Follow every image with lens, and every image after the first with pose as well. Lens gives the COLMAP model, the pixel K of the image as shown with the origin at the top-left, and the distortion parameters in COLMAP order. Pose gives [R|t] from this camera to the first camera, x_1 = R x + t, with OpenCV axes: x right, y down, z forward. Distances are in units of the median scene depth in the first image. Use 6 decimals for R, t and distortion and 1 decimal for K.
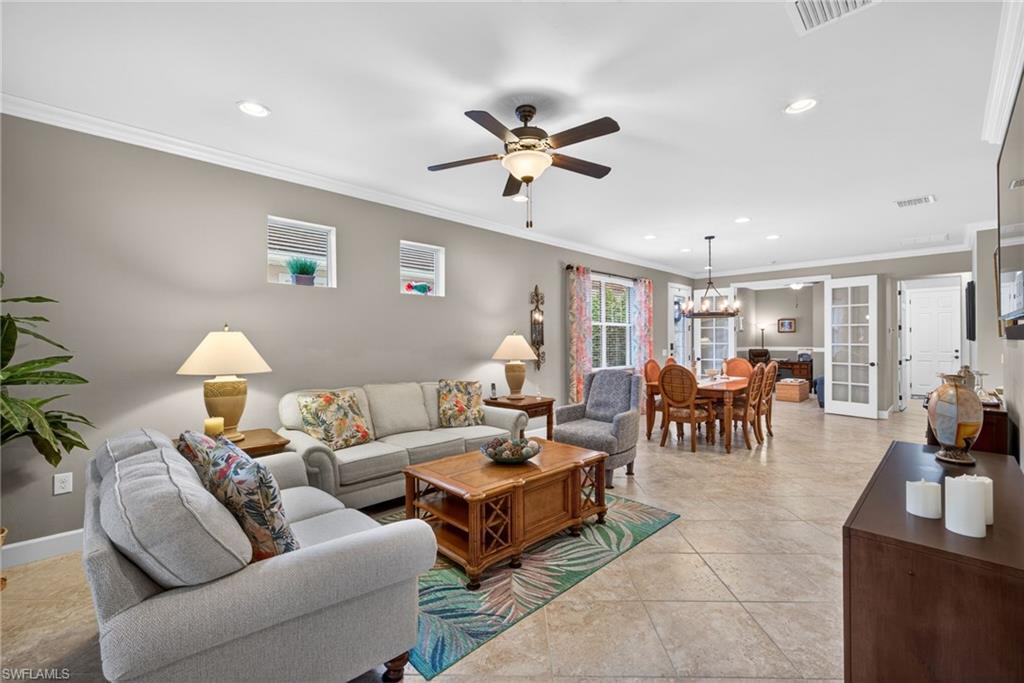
lens RADIAL K [[428.8, 0, 509.8], [0, 428.8, 340.6], [0, 0, 1]] dist [0.002443, 0.001186]
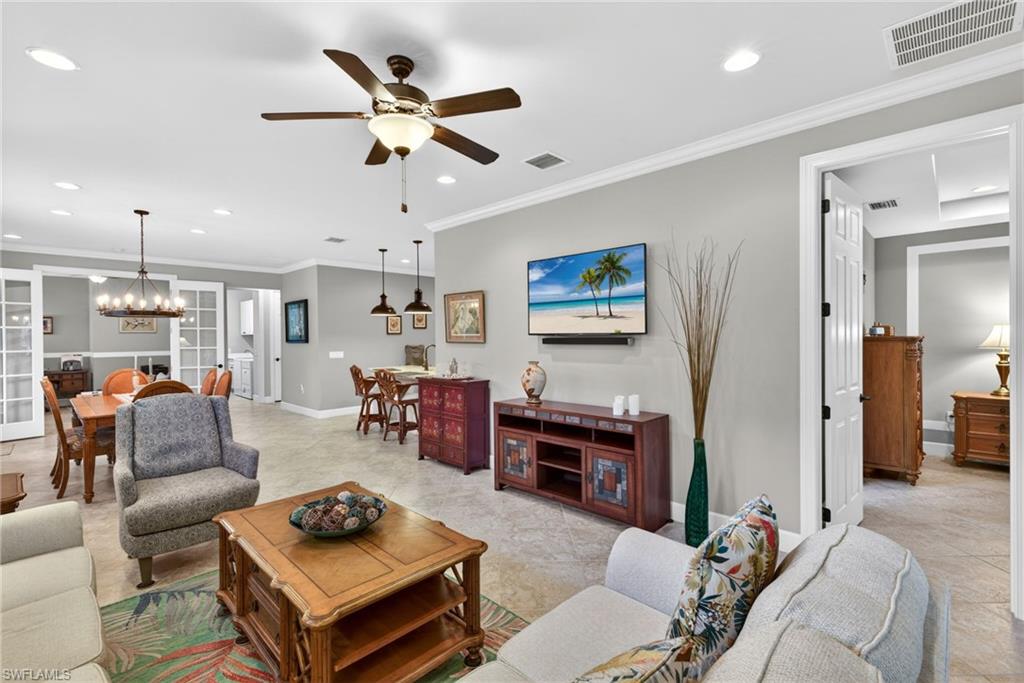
lens RADIAL K [[457.0, 0, 508.6], [0, 457.0, 338.7], [0, 0, 1]] dist [0.004318, 0.000239]
pose [[-0.017664, -0.005067, 0.999831, -0.250005], [0.010503, 0.999931, 0.005253, -0.008707], [-0.999789, 0.010594, -0.017610, 0.250647]]
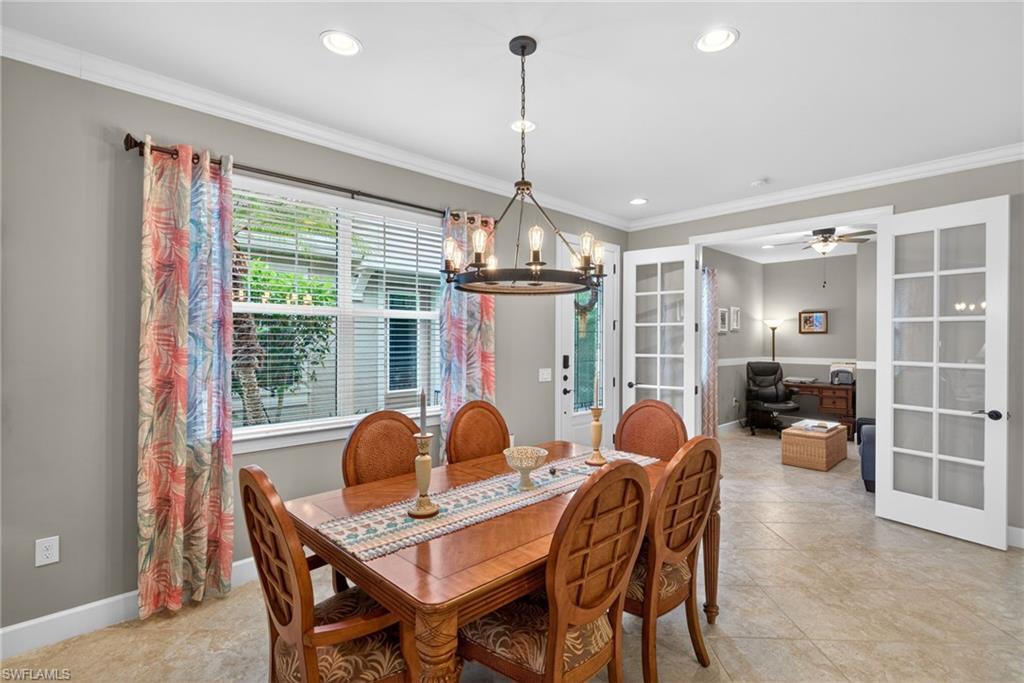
lens RADIAL K [[488.6, 0, 506.4], [0, 488.6, 341.9], [0, 0, 1]] dist [0.005998, 0.001887]
pose [[0.999855, 0.006528, -0.015734, 0.317793], [-0.006459, 0.999969, 0.004404, -0.010906], [0.015762, -0.004302, 0.999867, 0.431594]]
